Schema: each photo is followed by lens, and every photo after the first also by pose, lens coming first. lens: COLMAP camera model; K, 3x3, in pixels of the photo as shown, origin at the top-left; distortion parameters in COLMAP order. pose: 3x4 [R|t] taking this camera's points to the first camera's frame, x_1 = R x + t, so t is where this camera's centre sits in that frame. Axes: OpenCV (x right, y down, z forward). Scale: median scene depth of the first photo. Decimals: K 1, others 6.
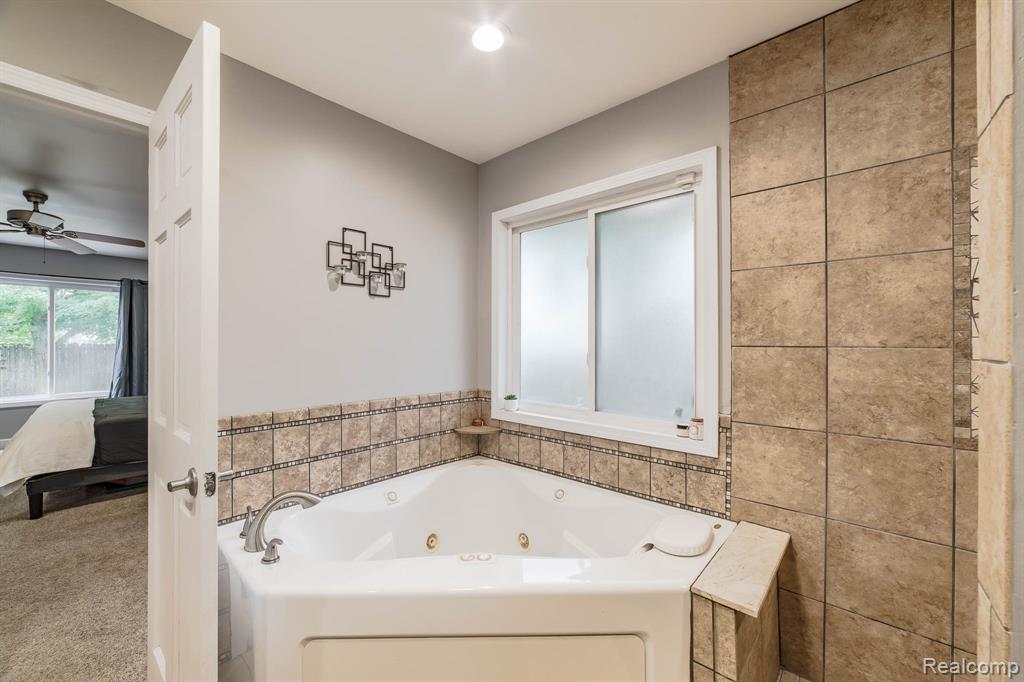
lens RADIAL K [[405.2, 0, 514.7], [0, 405.2, 340.8], [0, 0, 1]] dist [-0.022011, 0.006358]
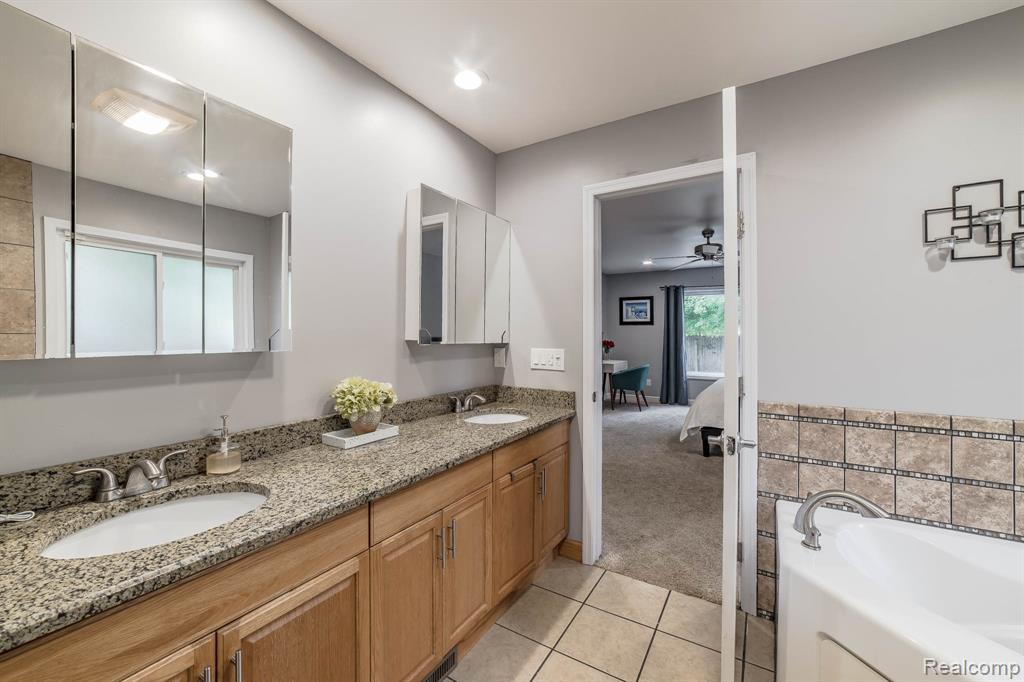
lens RADIAL K [[405.2, 0, 514.7], [0, 405.2, 340.8], [0, 0, 1]] dist [-0.022011, 0.006358]
pose [[0.211298, 0.016627, -0.977280, 0.142465], [0.000084, 0.999855, 0.017029, 0.000064], [0.977422, -0.003680, 0.211266, 0.022227]]
